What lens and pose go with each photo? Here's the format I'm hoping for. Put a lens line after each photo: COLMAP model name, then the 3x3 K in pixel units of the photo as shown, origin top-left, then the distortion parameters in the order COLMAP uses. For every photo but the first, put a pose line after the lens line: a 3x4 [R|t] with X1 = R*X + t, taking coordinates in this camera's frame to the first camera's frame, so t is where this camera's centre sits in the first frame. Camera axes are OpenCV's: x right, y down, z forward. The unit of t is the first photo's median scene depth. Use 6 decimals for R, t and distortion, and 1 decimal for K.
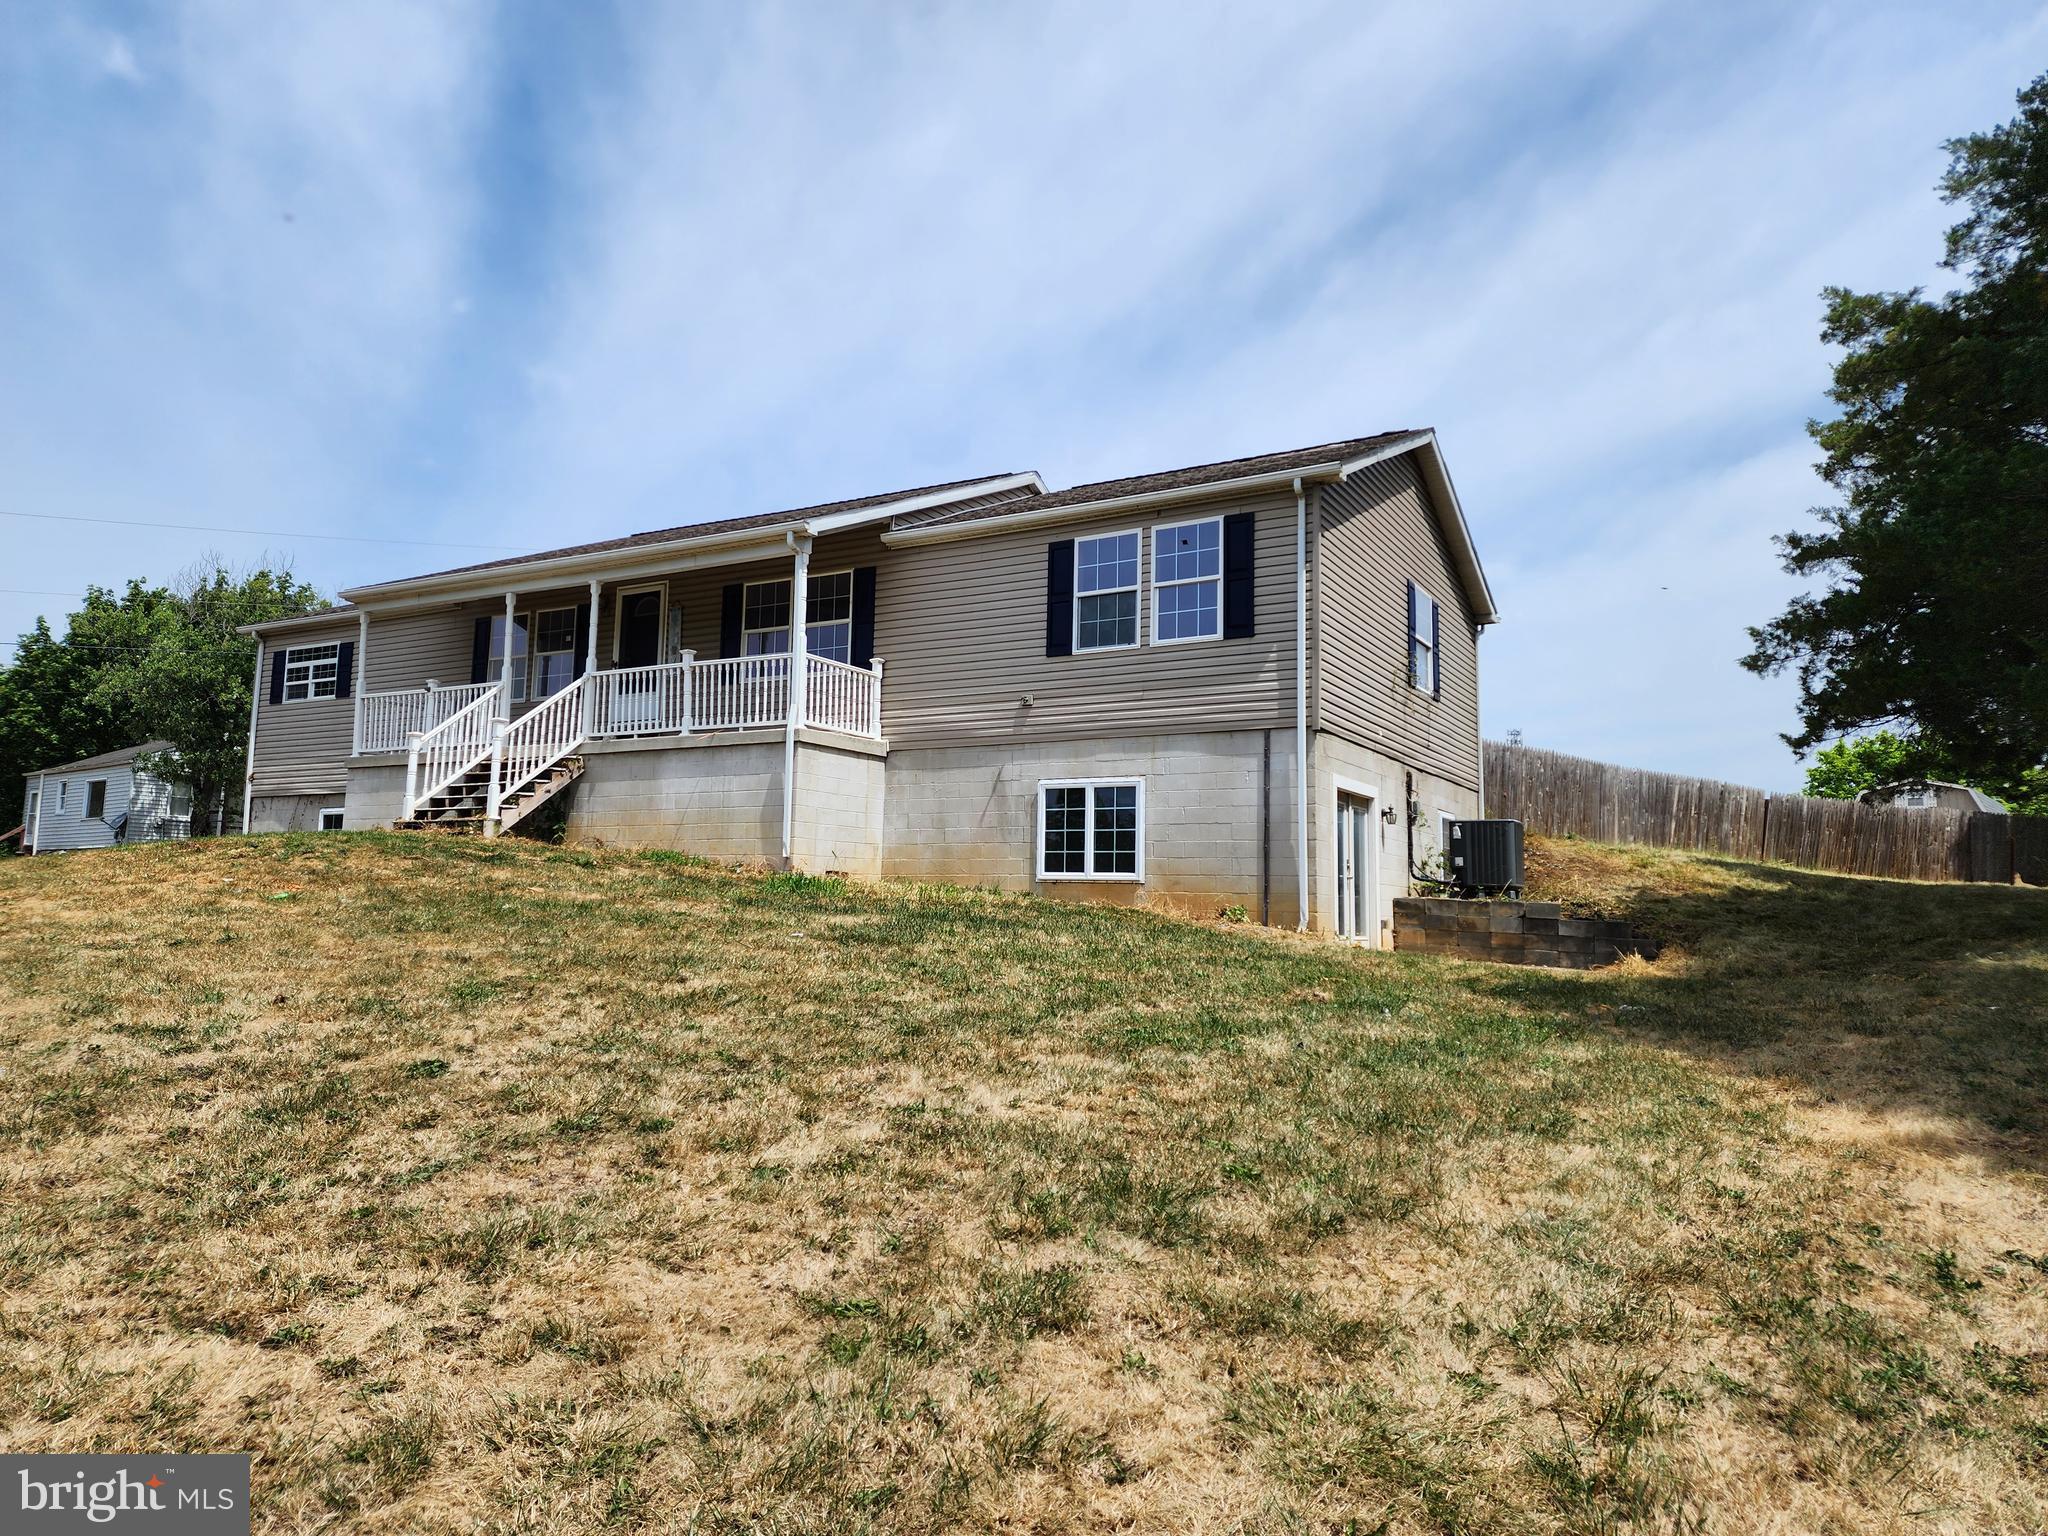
lens RADIAL K [[1407.9, 0, 1023.7], [0, 1407.9, 761.5], [0, 0, 1]] dist [0.082304, -0.083520]
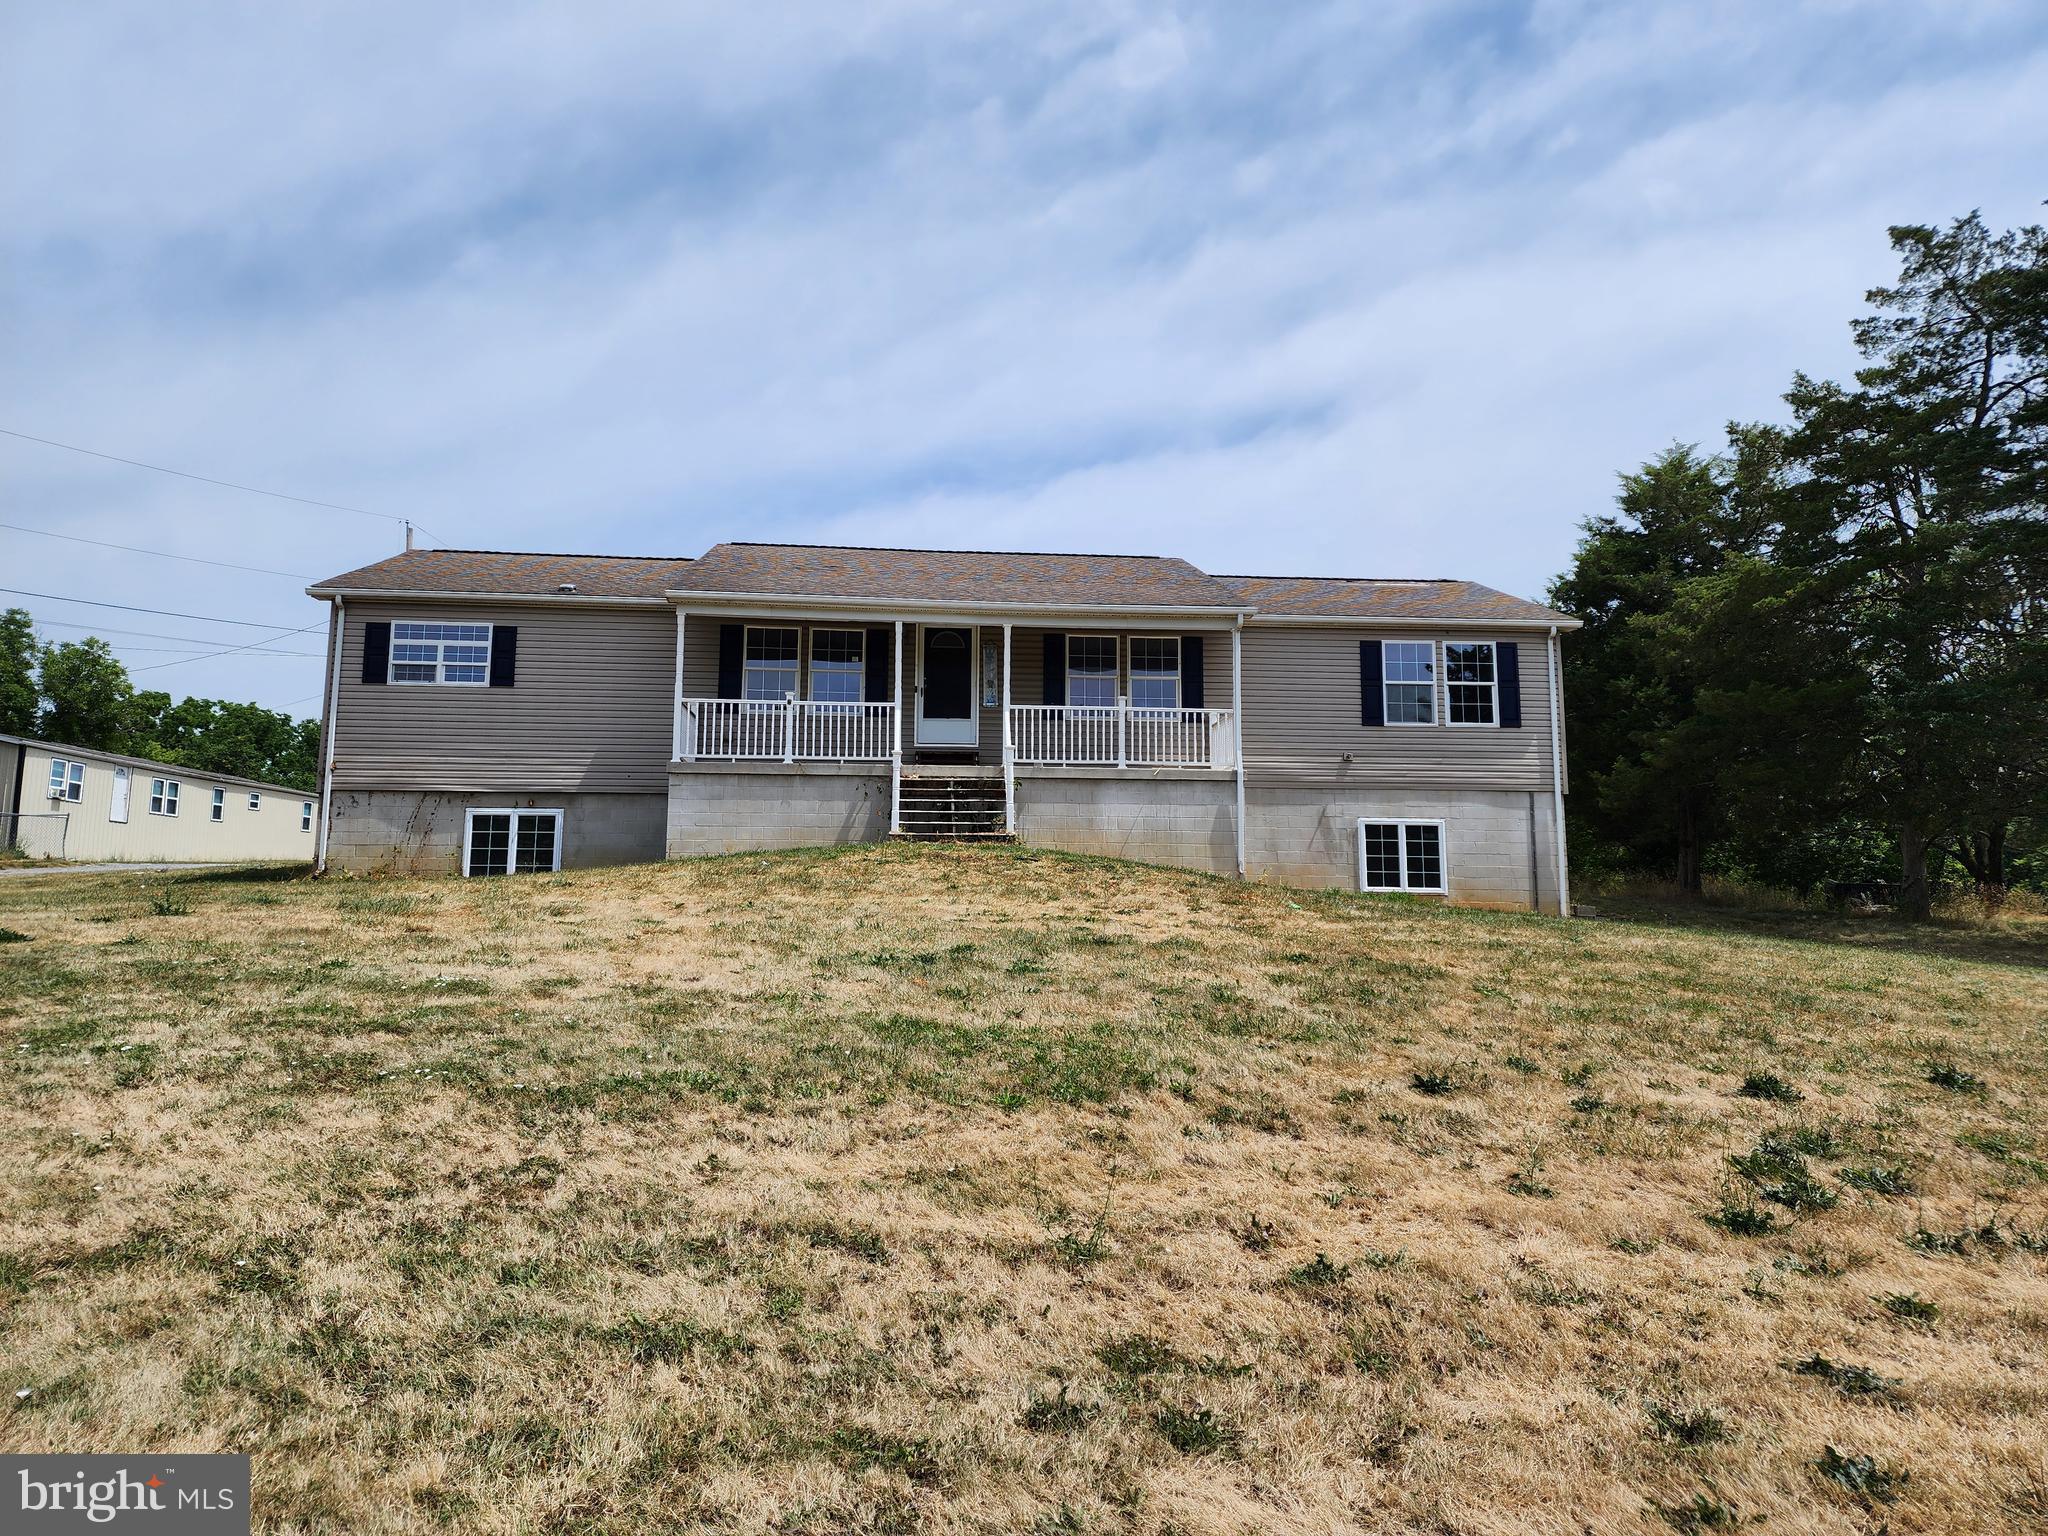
lens RADIAL K [[1369.3, 0, 1028.7], [0, 1369.3, 740.7], [0, 0, 1]] dist [0.077833, -0.073590]
pose [[0.806909, 0.063312, 0.587273, -1.028015], [-0.054788, 0.997975, -0.032310, -0.000208], [-0.588129, -0.006104, 0.808744, 0.128014]]
